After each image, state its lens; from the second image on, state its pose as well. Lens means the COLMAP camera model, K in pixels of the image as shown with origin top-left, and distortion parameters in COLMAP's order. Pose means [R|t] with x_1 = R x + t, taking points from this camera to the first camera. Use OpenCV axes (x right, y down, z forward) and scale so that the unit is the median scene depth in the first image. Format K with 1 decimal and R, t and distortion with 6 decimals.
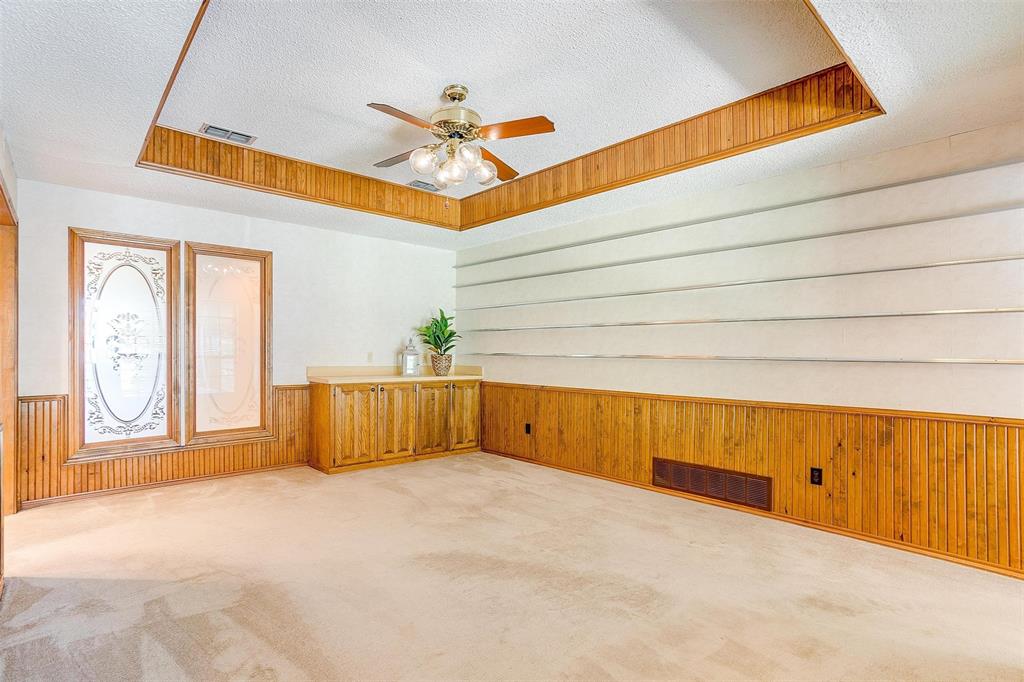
lens RADIAL K [[500.3, 0, 493.0], [0, 500.3, 352.2], [0, 0, 1]] dist [-0.039193, 0.020797]
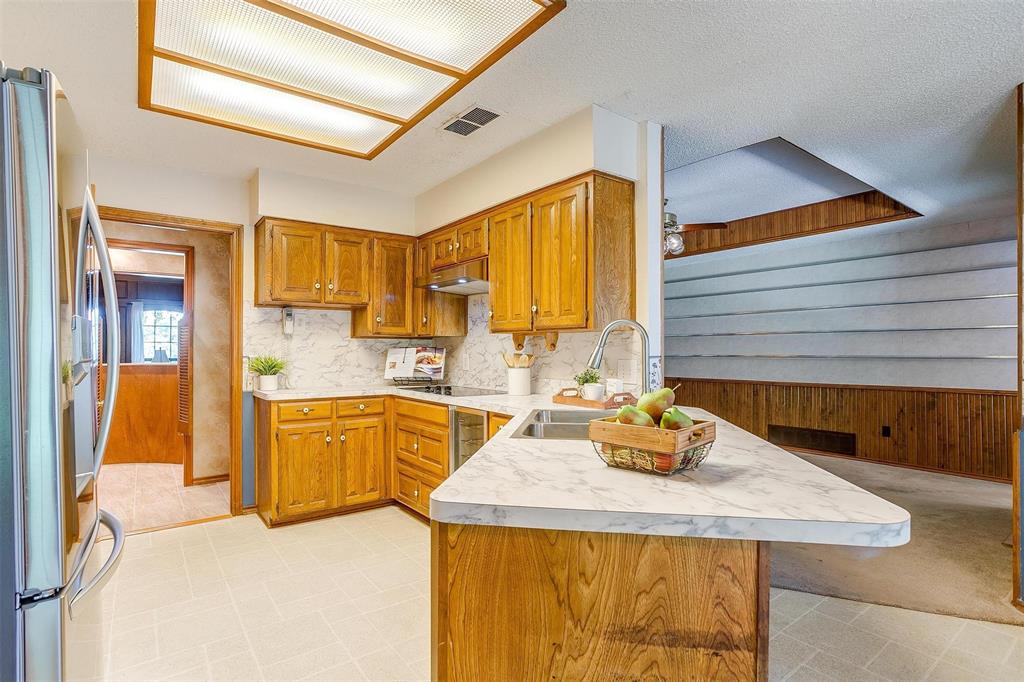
lens RADIAL K [[504.8, 0, 508.9], [0, 504.8, 348.6], [0, 0, 1]] dist [0.001372, 0.003788]
pose [[0.997215, -0.004510, -0.074450, -0.341945], [0.003444, 0.999890, -0.014434, 0.006082], [0.074507, 0.014137, 0.997120, -0.567332]]
